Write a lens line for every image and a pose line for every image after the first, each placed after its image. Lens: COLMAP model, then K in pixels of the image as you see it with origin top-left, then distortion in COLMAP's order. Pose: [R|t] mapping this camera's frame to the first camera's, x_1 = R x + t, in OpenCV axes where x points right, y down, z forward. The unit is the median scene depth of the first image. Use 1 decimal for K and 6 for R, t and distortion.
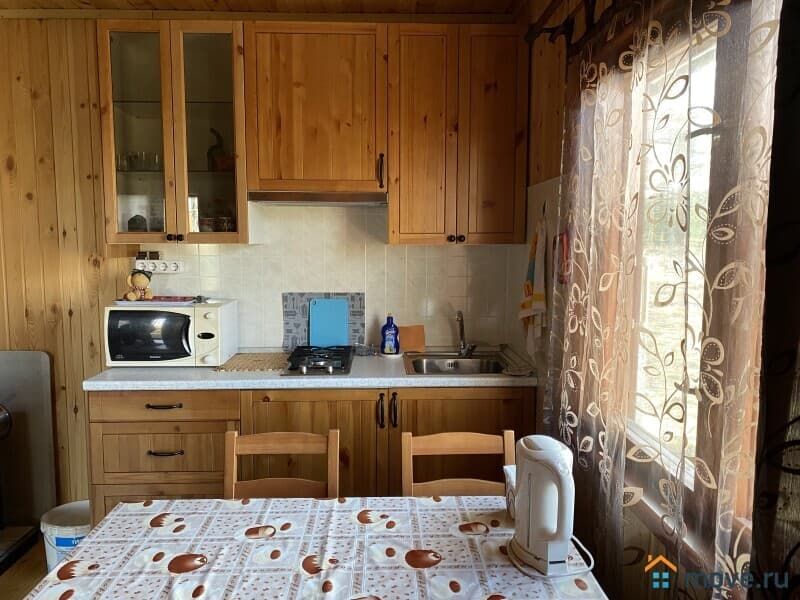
lens RADIAL K [[600.3, 0, 400.2], [0, 600.3, 298.0], [0, 0, 1]] dist [0.012668, -0.005092]
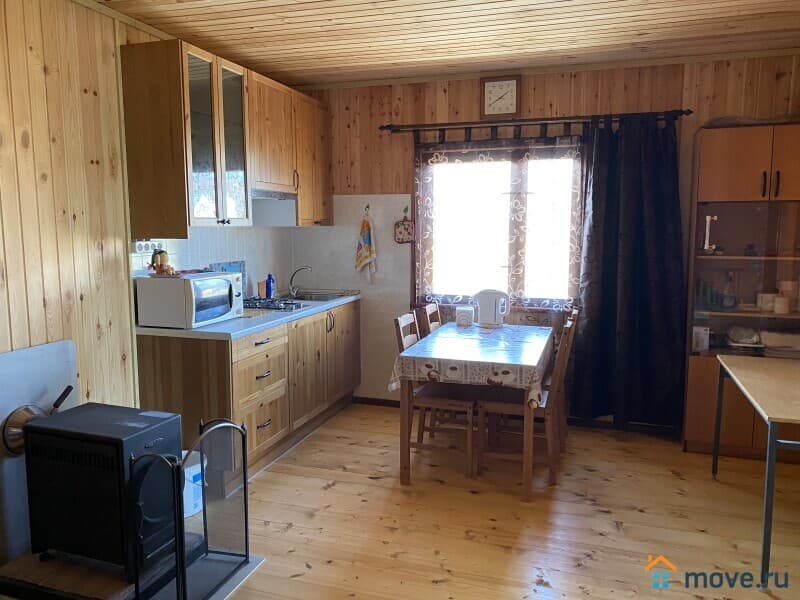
lens RADIAL K [[600.3, 0, 400.8], [0, 600.3, 299.1], [0, 0, 1]] dist [0.012668, -0.005092]
pose [[0.341505, -0.118390, 0.932394, -1.326711], [0.090558, 0.991564, 0.092735, -0.017361], [-0.935507, 0.052766, 0.349345, 0.165233]]
